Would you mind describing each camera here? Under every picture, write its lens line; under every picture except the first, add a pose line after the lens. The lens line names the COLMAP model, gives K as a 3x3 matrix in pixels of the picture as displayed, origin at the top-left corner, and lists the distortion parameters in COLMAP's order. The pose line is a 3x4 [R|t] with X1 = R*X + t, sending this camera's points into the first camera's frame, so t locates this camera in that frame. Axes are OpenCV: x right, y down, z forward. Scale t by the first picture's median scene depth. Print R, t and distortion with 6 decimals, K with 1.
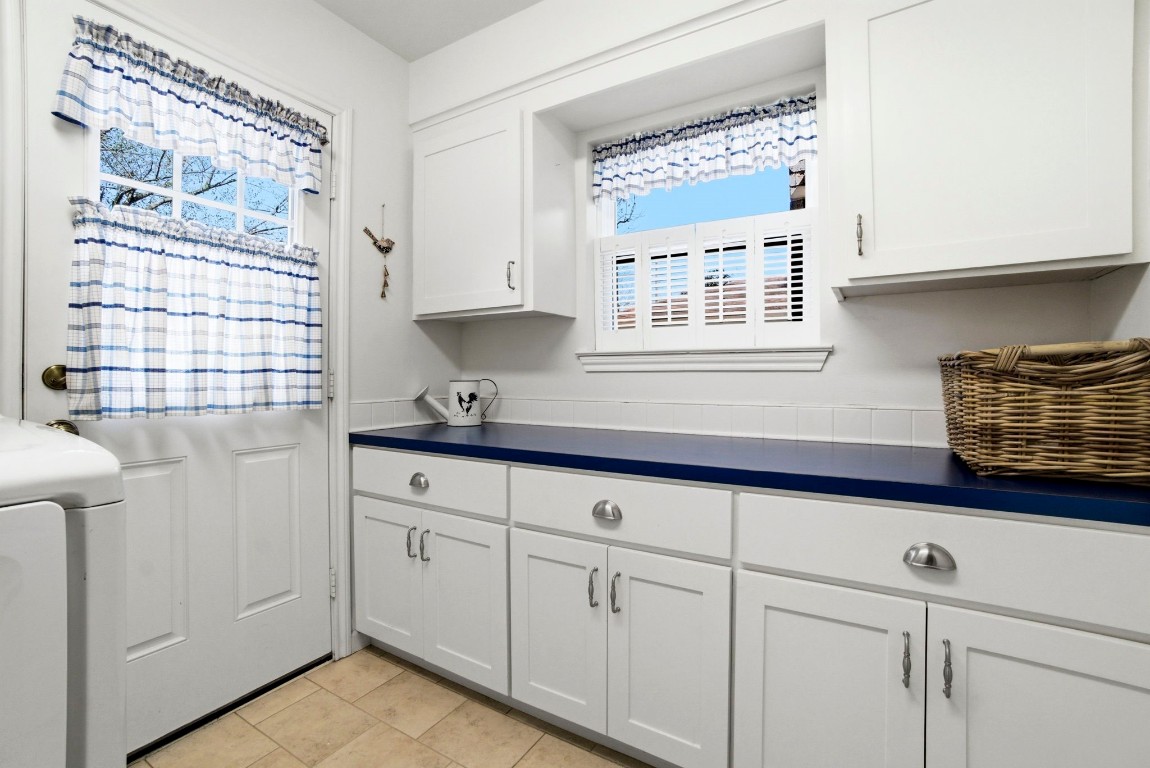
lens RADIAL K [[519.4, 0, 575.4], [0, 519.4, 376.0], [0, 0, 1]] dist [-0.071397, 0.028276]
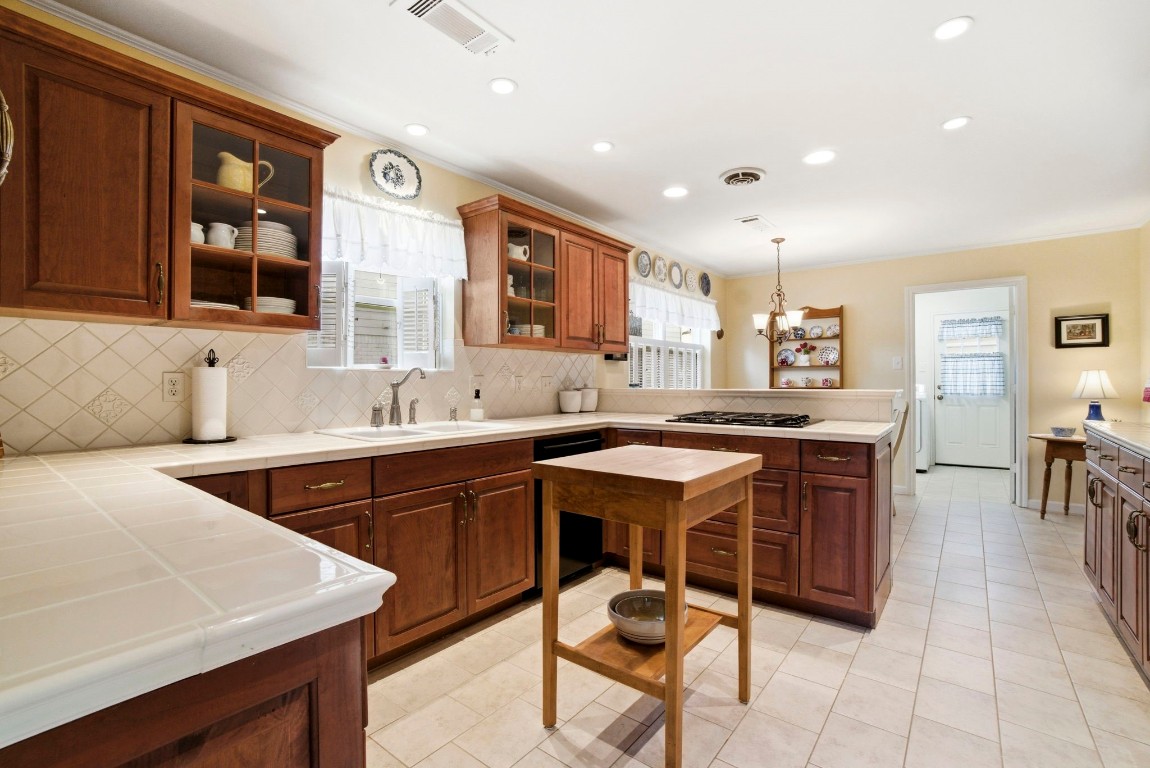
lens RADIAL K [[510.7, 0, 575.0], [0, 510.7, 384.0], [0, 0, 1]] dist [-0.044035, -0.000068]
pose [[-0.137806, 0.002374, -0.990456, 3.827860], [0.006279, 0.999979, 0.001524, -0.050148], [0.990439, -0.006009, -0.137818, -1.715144]]
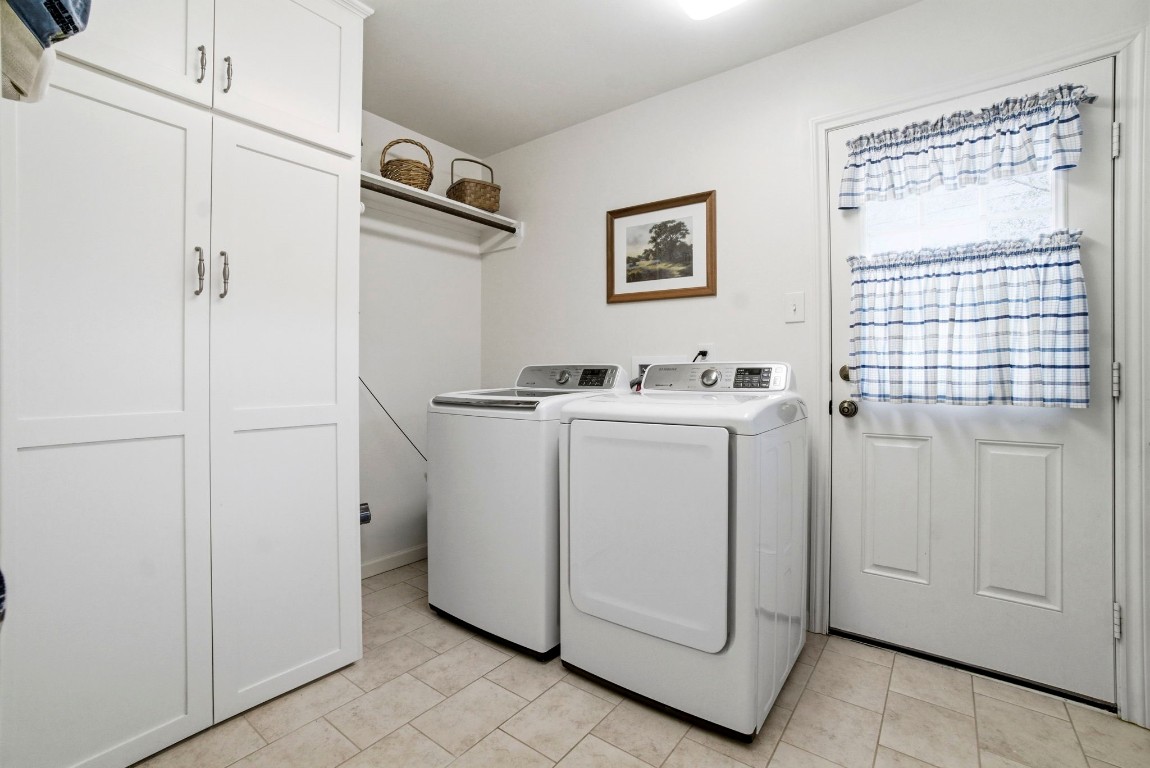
lens RADIAL K [[519.4, 0, 575.4], [0, 519.4, 376.0], [0, 0, 1]] dist [-0.071397, 0.028276]
pose [[-0.130674, 0.010634, -0.991368, 0.531762], [0.005831, 0.999933, 0.009957, -0.006374], [0.991408, -0.004479, -0.130727, 0.275814]]
